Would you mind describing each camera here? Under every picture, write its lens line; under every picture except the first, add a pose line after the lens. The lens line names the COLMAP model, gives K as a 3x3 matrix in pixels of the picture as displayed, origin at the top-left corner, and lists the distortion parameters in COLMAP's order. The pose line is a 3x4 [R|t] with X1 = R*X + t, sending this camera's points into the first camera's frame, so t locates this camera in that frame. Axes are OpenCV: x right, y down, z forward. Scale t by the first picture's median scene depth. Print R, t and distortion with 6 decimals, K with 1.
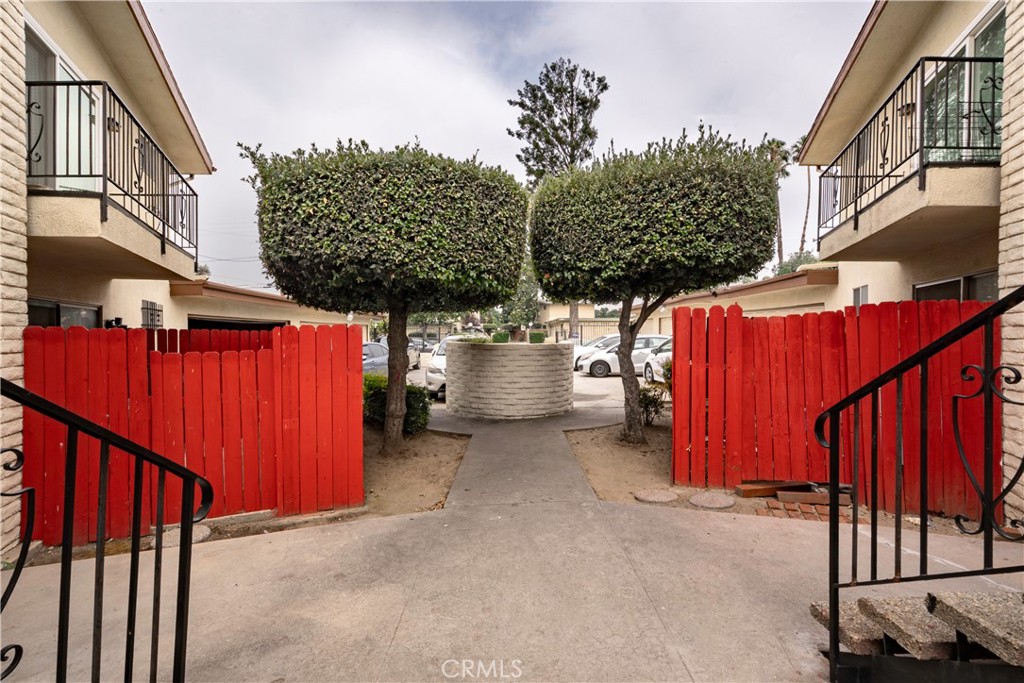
lens RADIAL K [[477.0, 0, 512.2], [0, 477.0, 338.9], [0, 0, 1]] dist [-0.004236, 0.000401]
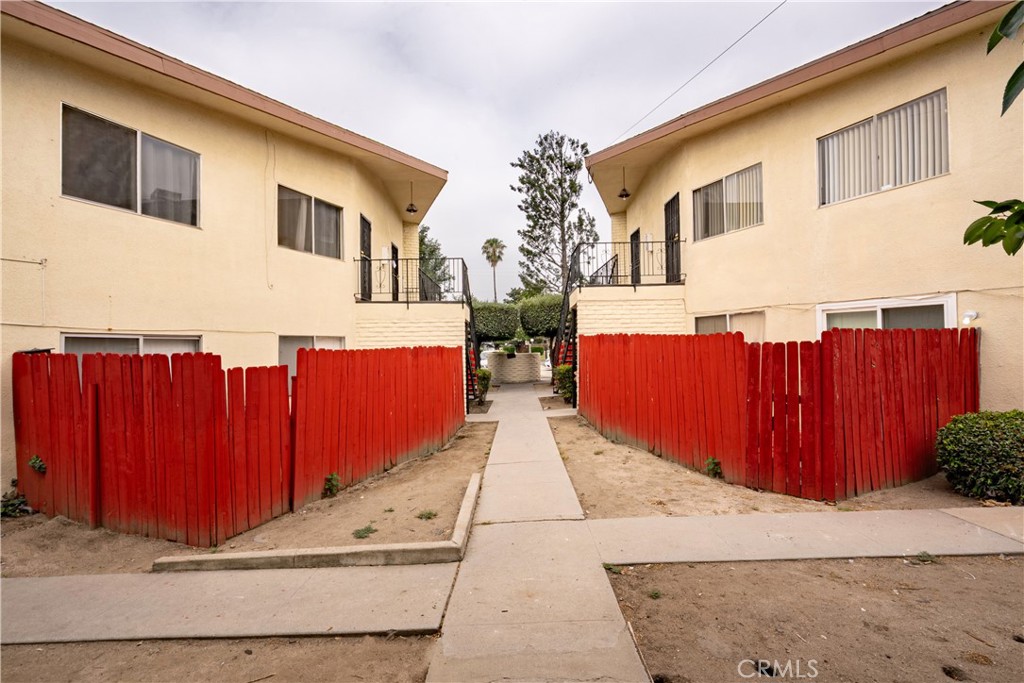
lens RADIAL K [[477.0, 0, 512.3], [0, 477.0, 344.5], [0, 0, 1]] dist [-0.004236, 0.000401]
pose [[0.999772, -0.017338, -0.012431, 0.003133], [0.017123, 0.999705, -0.017214, 0.000885], [0.012725, 0.016997, 0.999775, -0.257788]]
